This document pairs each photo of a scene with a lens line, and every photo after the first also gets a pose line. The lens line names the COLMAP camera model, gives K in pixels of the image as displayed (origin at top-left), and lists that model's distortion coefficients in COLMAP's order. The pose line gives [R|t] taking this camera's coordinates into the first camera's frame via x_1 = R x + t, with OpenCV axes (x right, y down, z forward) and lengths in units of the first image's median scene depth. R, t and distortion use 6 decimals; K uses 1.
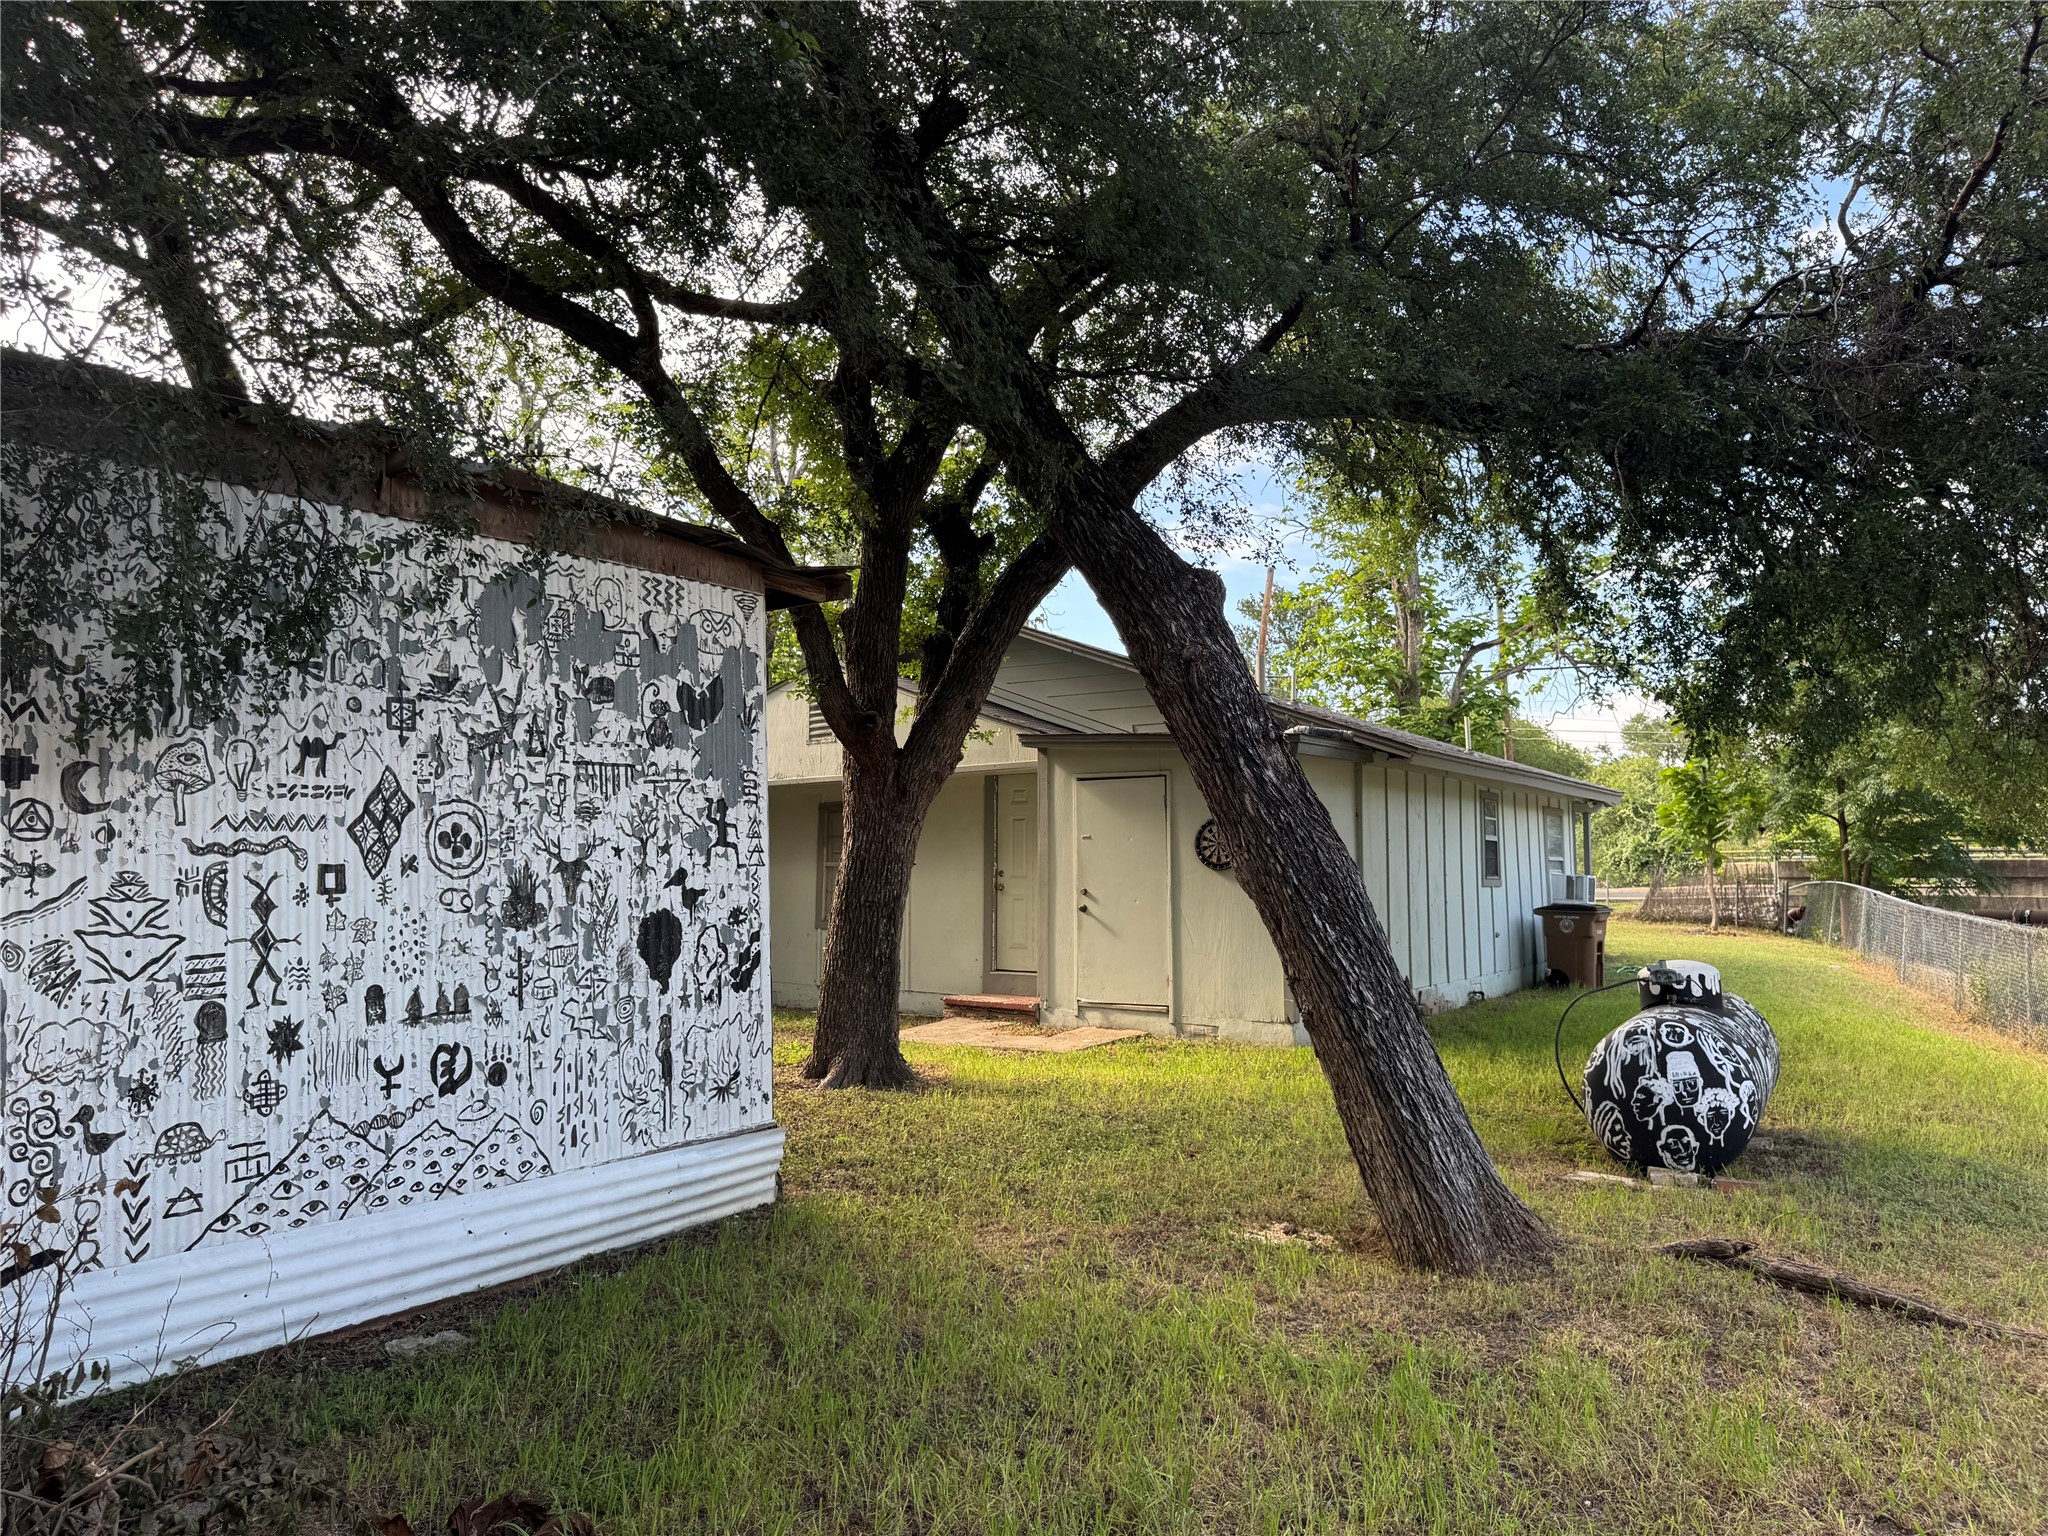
lens RADIAL K [[1443.7, 0, 1024.0], [0, 1443.7, 768.0], [0, 0, 1]] dist [-0.001096, -0.091717]
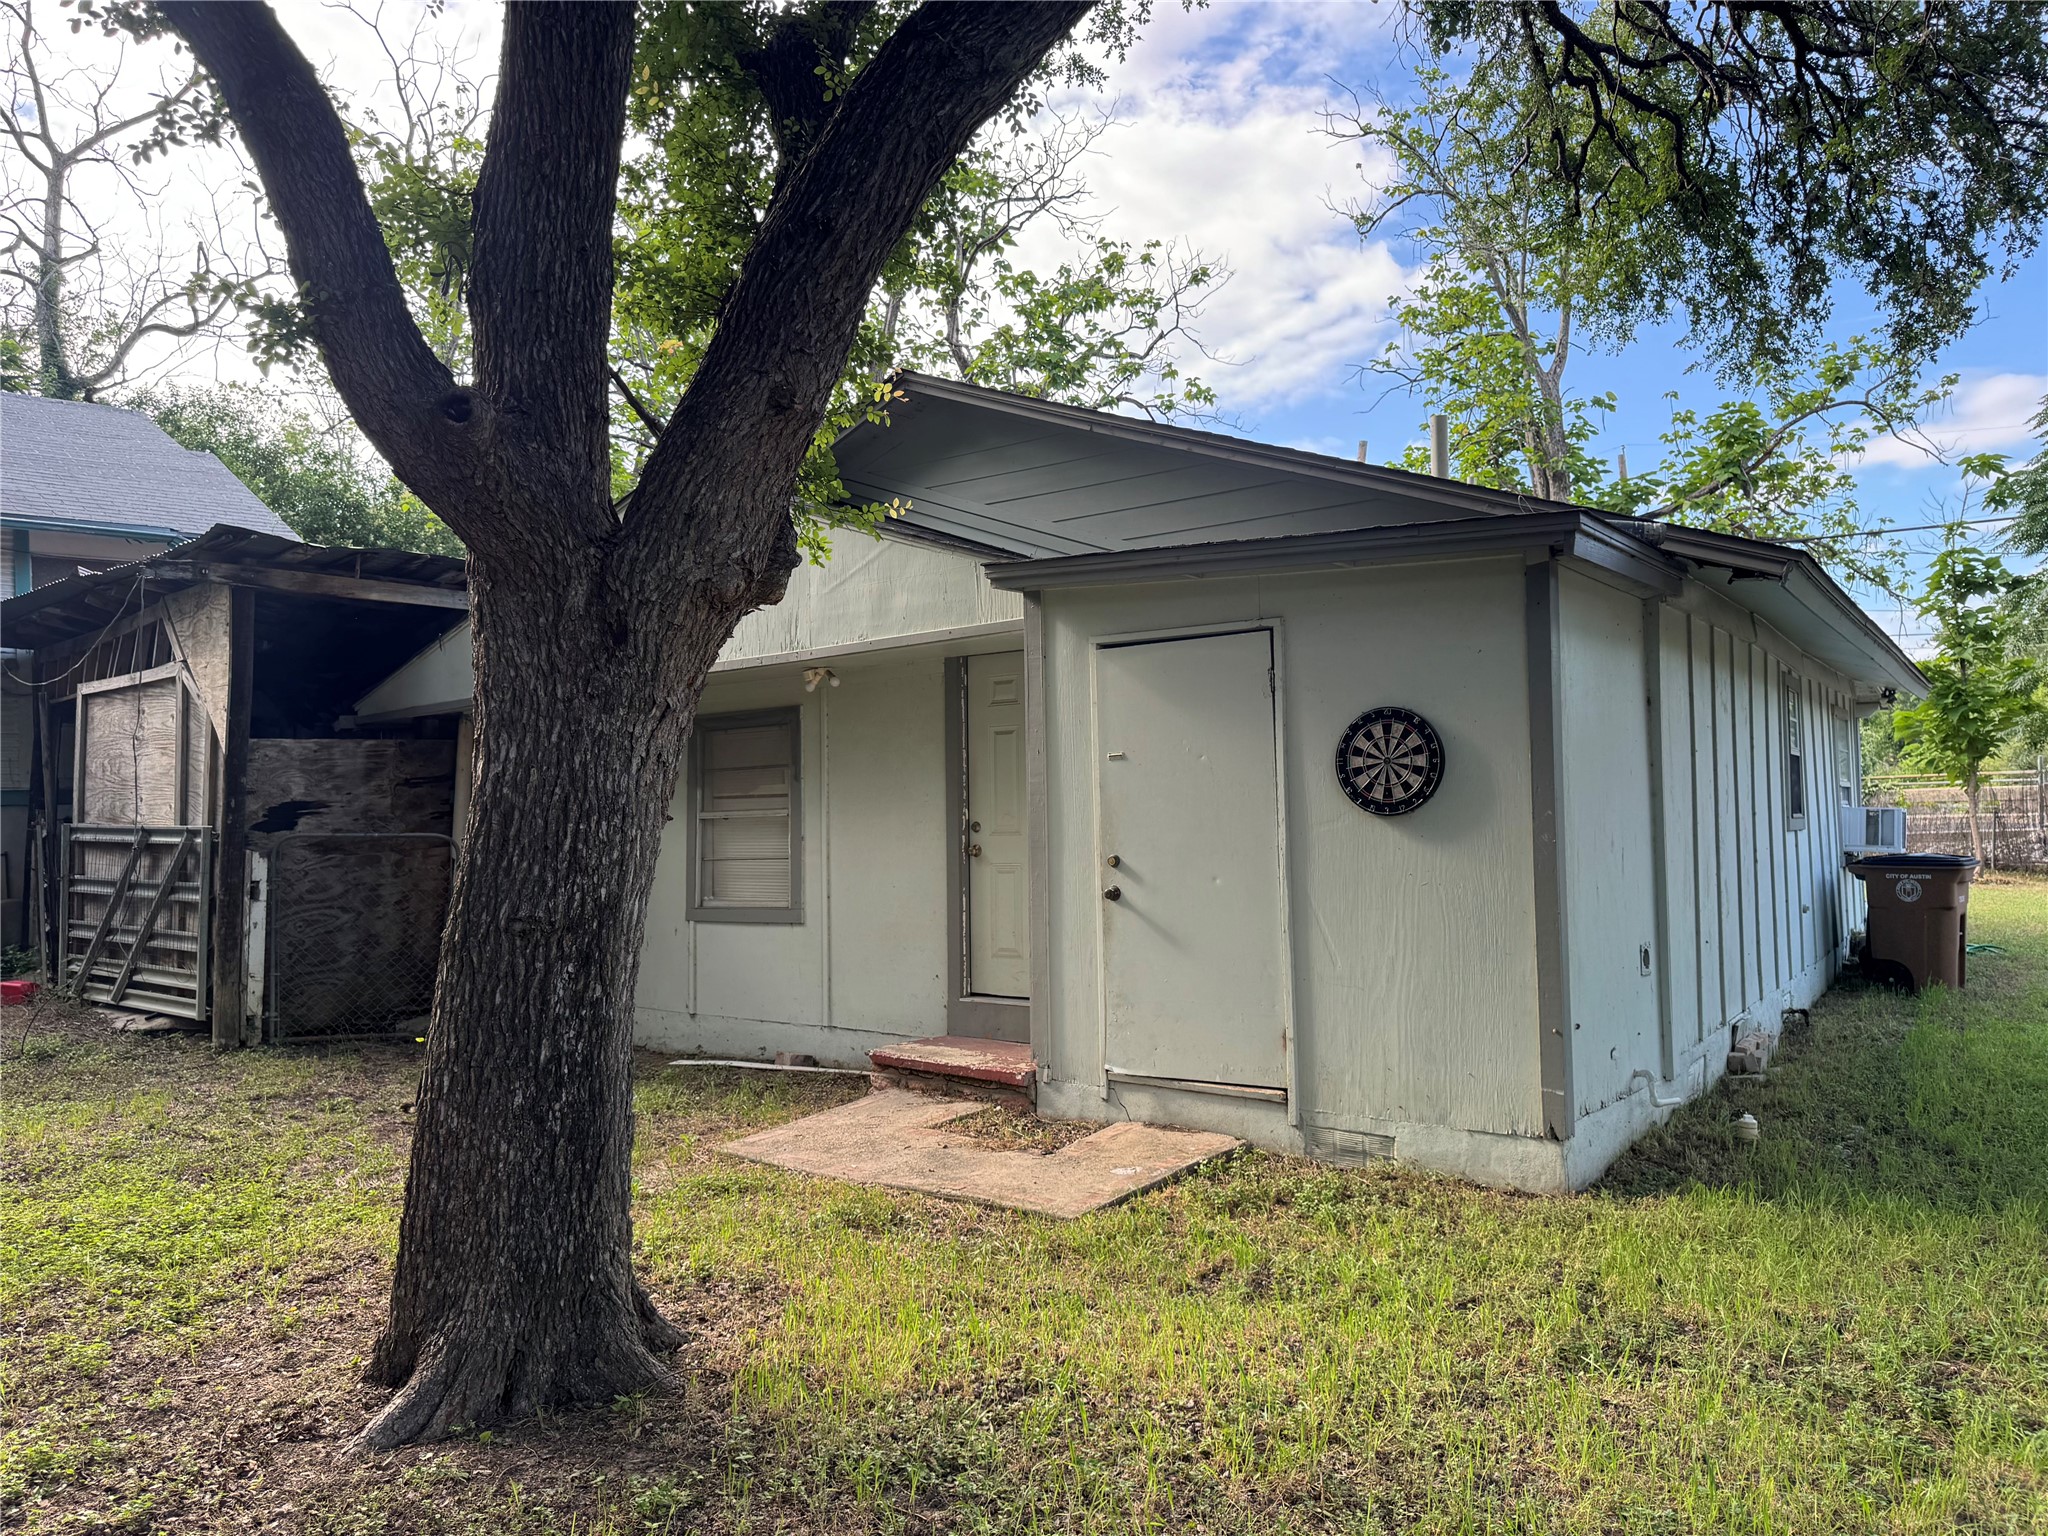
lens RADIAL K [[1437.7, 0, 1015.8], [0, 1437.7, 762.5], [0, 0, 1]] dist [0.071574, -0.091646]
pose [[0.998461, -0.021669, -0.051054, 0.033257], [0.023562, 0.999046, 0.036772, 0.030097], [0.050208, -0.037918, 0.998019, 0.478760]]
